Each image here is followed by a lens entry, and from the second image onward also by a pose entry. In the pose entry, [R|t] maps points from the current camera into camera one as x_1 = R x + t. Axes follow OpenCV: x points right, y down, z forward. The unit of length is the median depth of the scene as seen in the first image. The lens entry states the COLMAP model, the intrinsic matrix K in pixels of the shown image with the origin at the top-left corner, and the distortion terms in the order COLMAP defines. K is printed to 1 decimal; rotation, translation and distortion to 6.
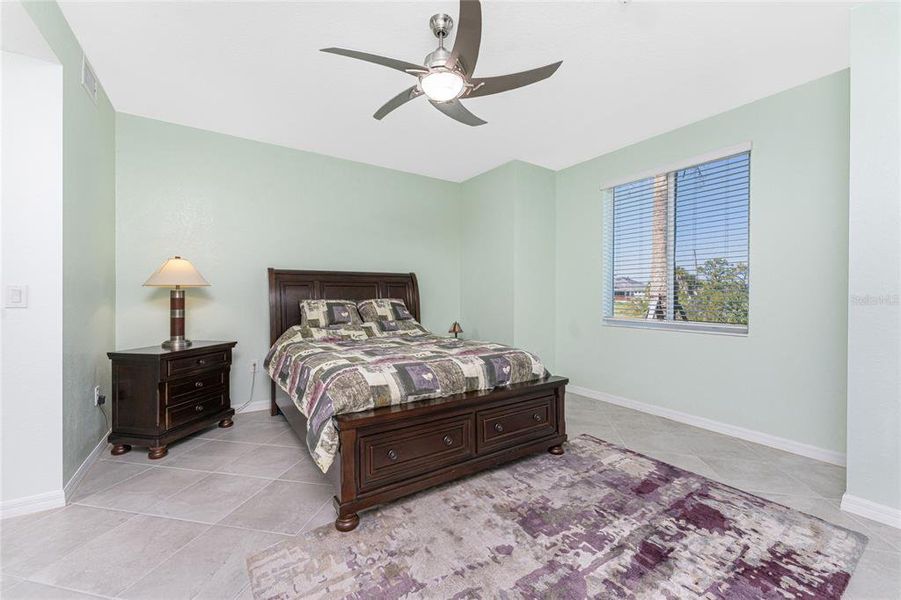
lens RADIAL K [[358.8, 0, 453.4], [0, 358.8, 298.5], [0, 0, 1]] dist [0.001866, 0.000002]
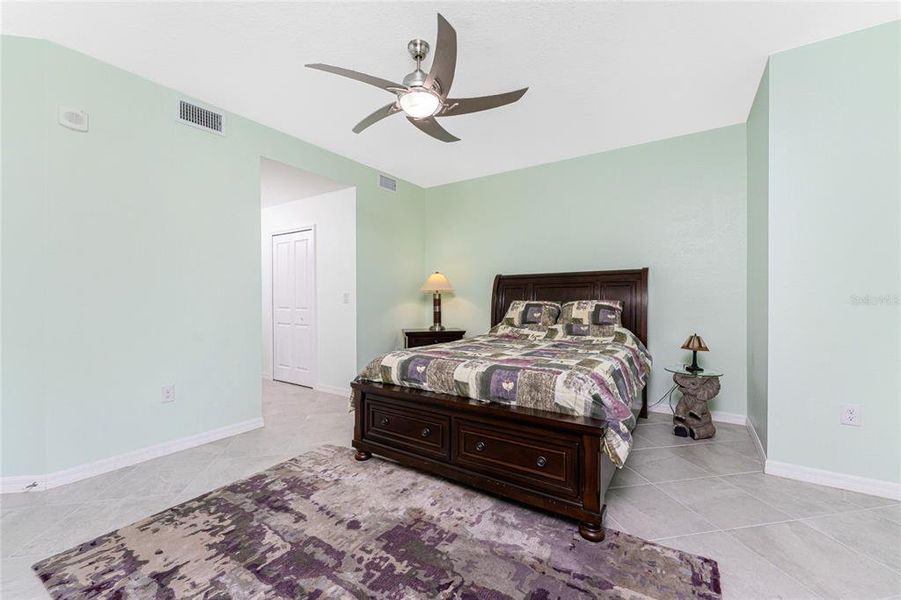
lens RADIAL K [[358.8, 0, 449.9], [0, 358.8, 300.3], [0, 0, 1]] dist [0.001866, 0.000002]
pose [[0.405619, 0.005166, -0.914028, 0.837905], [-0.004827, 0.999982, 0.003510, -0.000484], [0.914030, 0.002988, 0.405637, 0.537280]]
